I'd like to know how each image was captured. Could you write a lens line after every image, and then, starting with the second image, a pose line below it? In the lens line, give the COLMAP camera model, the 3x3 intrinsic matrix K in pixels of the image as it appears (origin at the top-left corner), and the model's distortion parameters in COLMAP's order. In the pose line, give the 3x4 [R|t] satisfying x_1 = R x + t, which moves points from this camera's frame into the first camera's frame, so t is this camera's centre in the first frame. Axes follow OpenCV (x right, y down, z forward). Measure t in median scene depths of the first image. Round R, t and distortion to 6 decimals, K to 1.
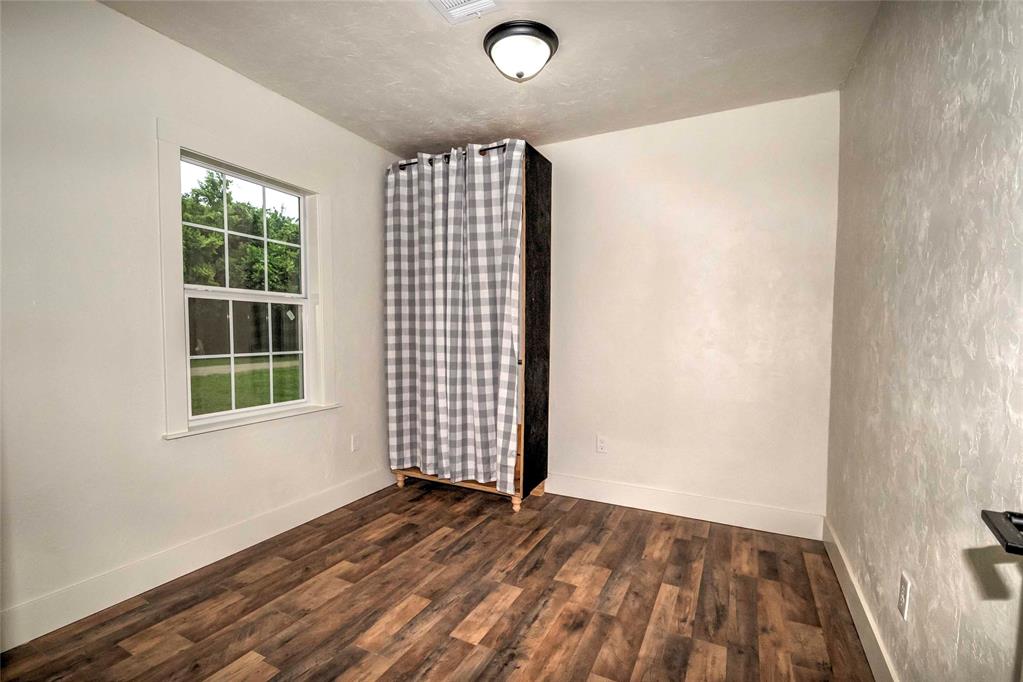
lens RADIAL K [[475.4, 0, 527.7], [0, 475.4, 343.9], [0, 0, 1]] dist [0.001537, -0.016858]
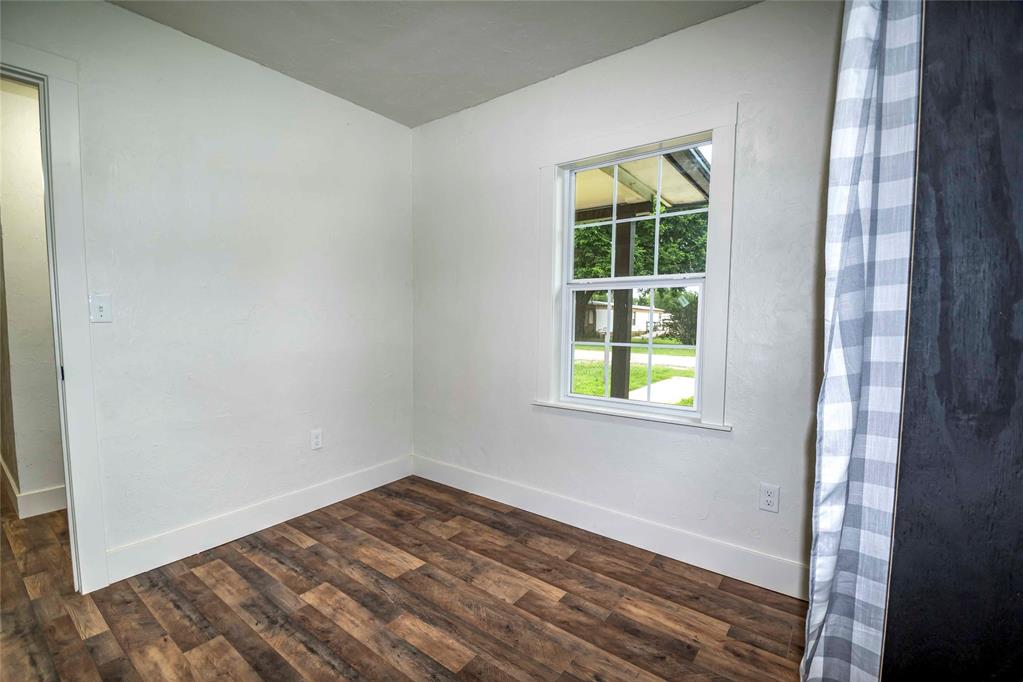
lens RADIAL K [[453.0, 0, 507.5], [0, 453.0, 351.3], [0, 0, 1]] dist [0.000458, -0.000126]
pose [[-0.233263, 0.056878, -0.970749, 0.423675], [-0.041668, 0.996786, 0.068416, -0.020431], [0.971520, 0.056408, -0.230144, 1.148069]]
